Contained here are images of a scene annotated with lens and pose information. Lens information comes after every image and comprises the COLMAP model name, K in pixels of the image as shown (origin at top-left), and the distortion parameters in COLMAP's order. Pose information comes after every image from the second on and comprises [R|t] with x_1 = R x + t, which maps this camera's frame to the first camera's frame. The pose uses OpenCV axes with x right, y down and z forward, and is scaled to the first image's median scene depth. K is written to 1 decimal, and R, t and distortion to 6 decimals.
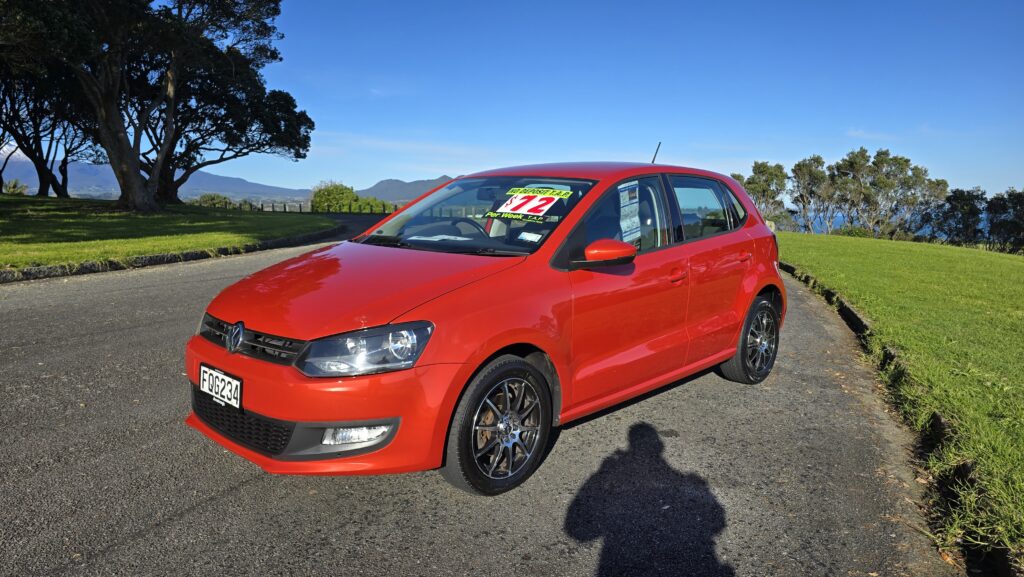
lens RADIAL K [[683.0, 0, 512.0], [0, 683.0, 288.5], [0, 0, 1]] dist [0.000335, -0.001471]
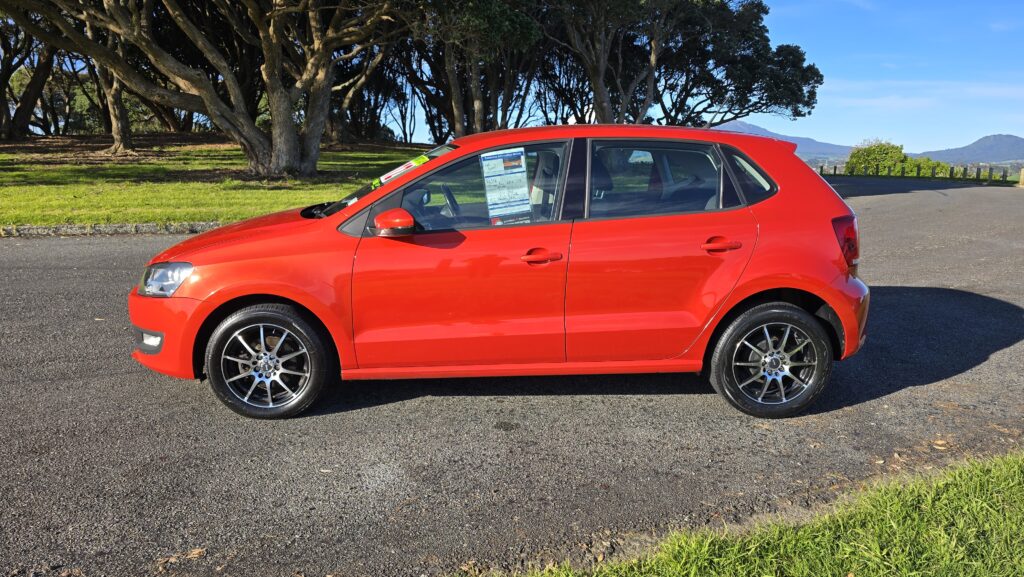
lens RADIAL K [[704.4, 0, 512.0], [0, 704.4, 288.5], [0, 0, 1]] dist [-0.001540, -0.002726]
pose [[0.714596, 0.120714, -0.689044, 0.098742], [-0.085937, 0.992686, 0.084785, -0.005964], [0.694239, -0.001373, 0.719743, 0.037462]]
